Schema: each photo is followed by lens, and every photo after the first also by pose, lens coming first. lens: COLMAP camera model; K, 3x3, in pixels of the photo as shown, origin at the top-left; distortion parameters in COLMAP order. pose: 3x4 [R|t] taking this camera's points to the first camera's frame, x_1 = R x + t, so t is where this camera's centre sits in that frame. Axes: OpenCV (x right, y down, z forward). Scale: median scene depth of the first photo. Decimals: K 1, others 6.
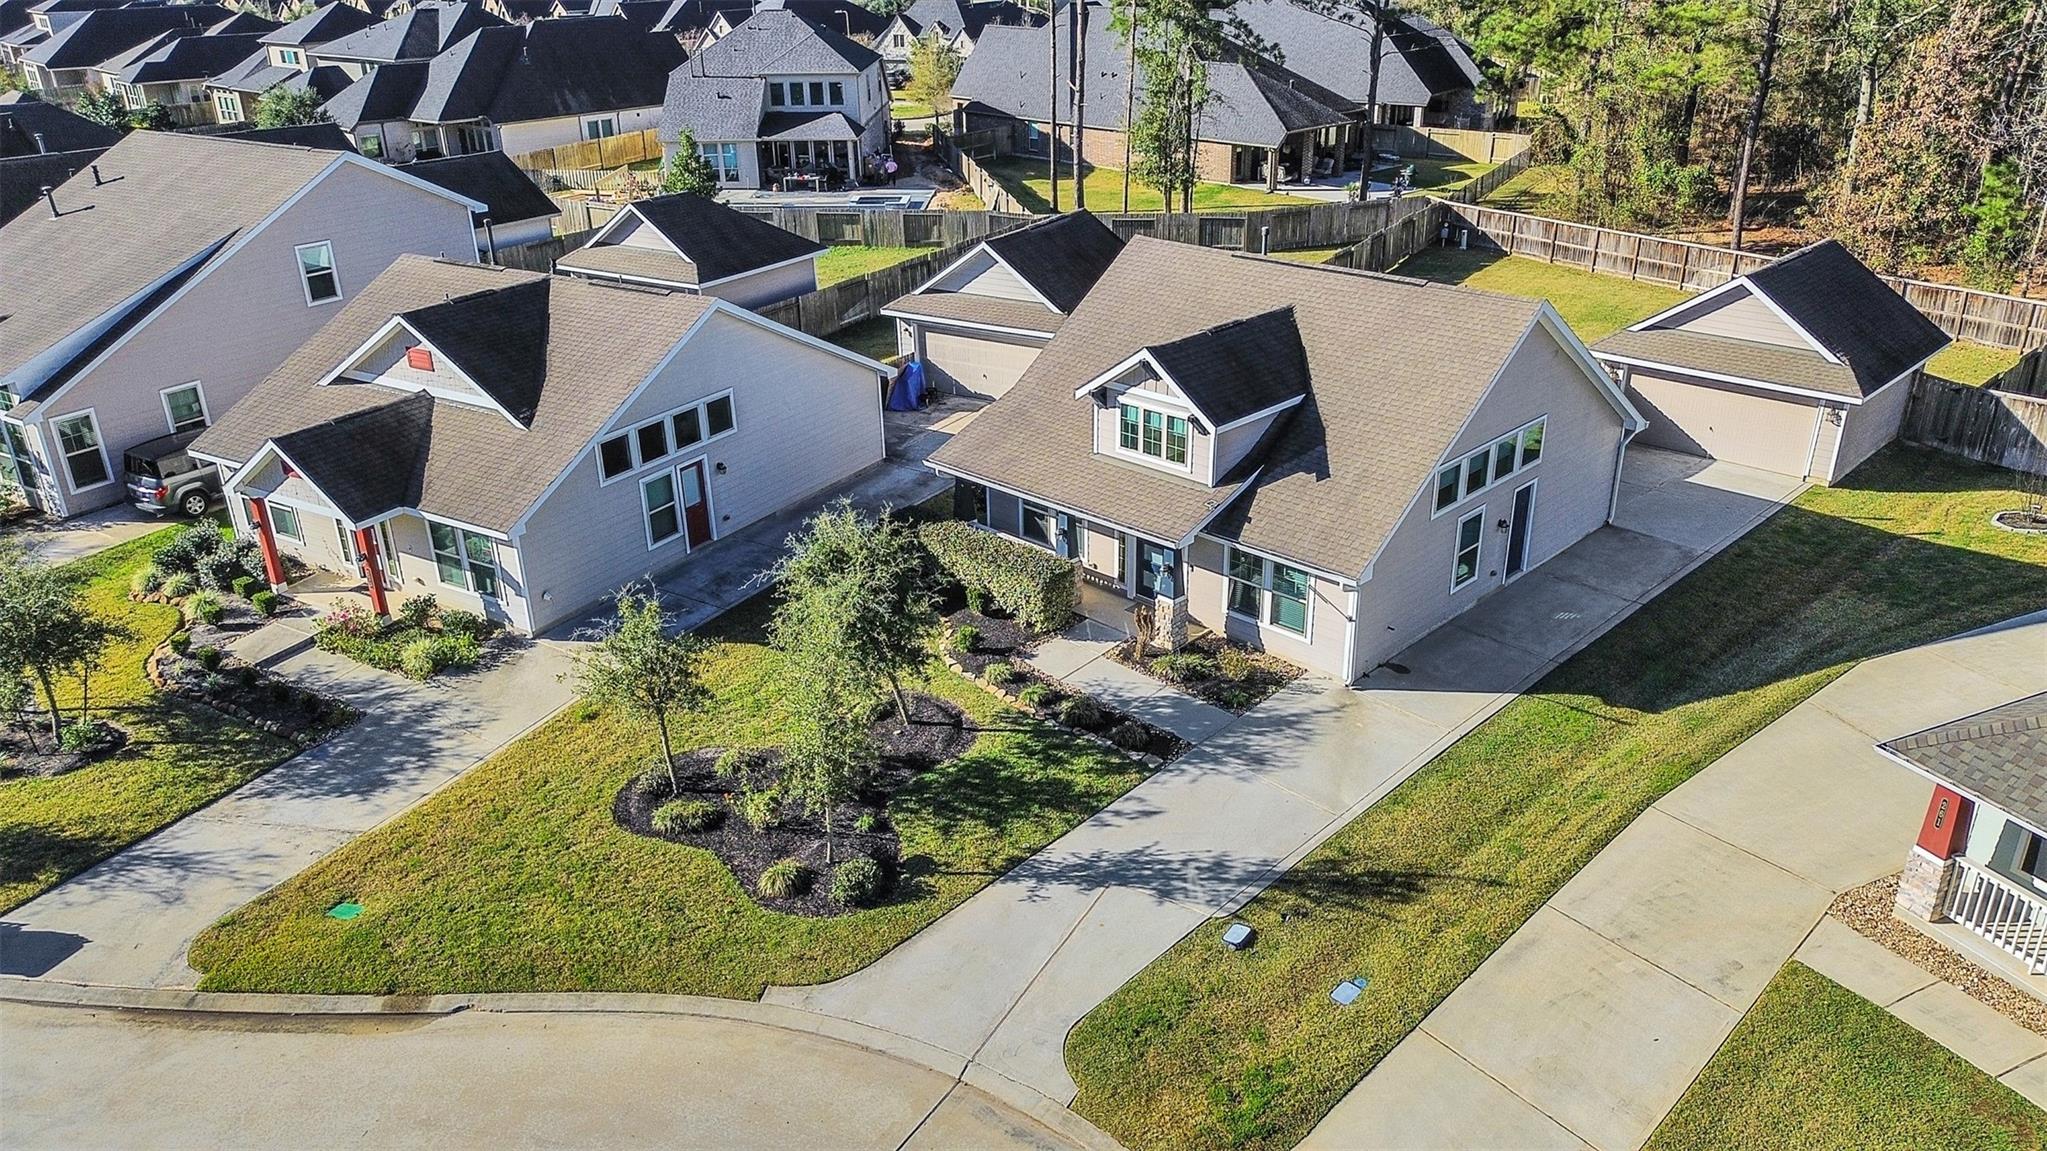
lens RADIAL K [[1480.0, 0, 1010.5], [0, 1480.0, 573.1], [0, 0, 1]] dist [0.005314, -0.000385]
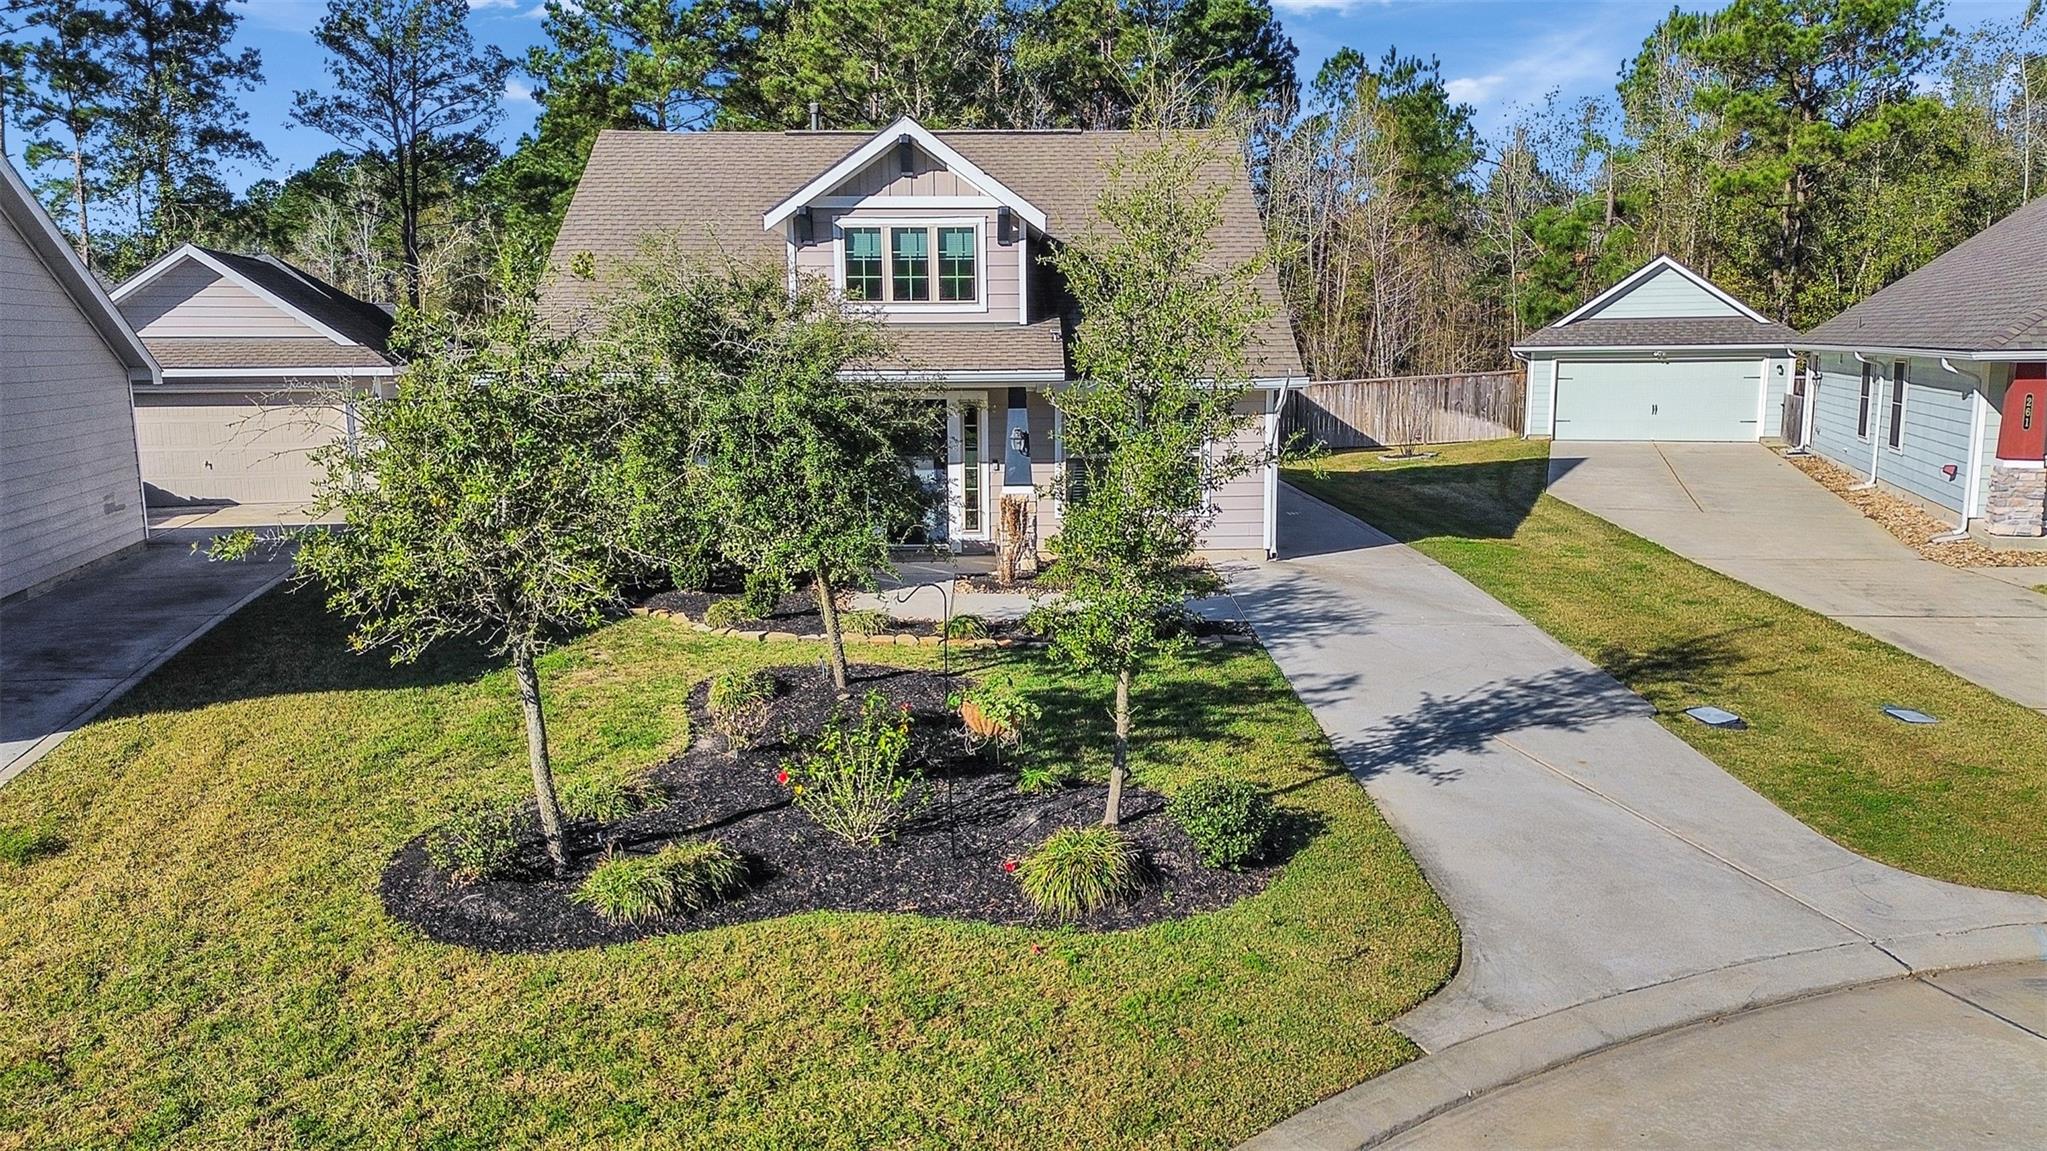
lens RADIAL K [[1480.0, 0, 1020.7], [0, 1480.0, 585.2], [0, 0, 1]] dist [0.005314, -0.000385]
pose [[0.668643, -0.084592, 0.738756, -0.367910], [0.296021, 0.941668, -0.160100, 0.157988], [-0.682120, 0.325737, 0.654681, 0.598554]]
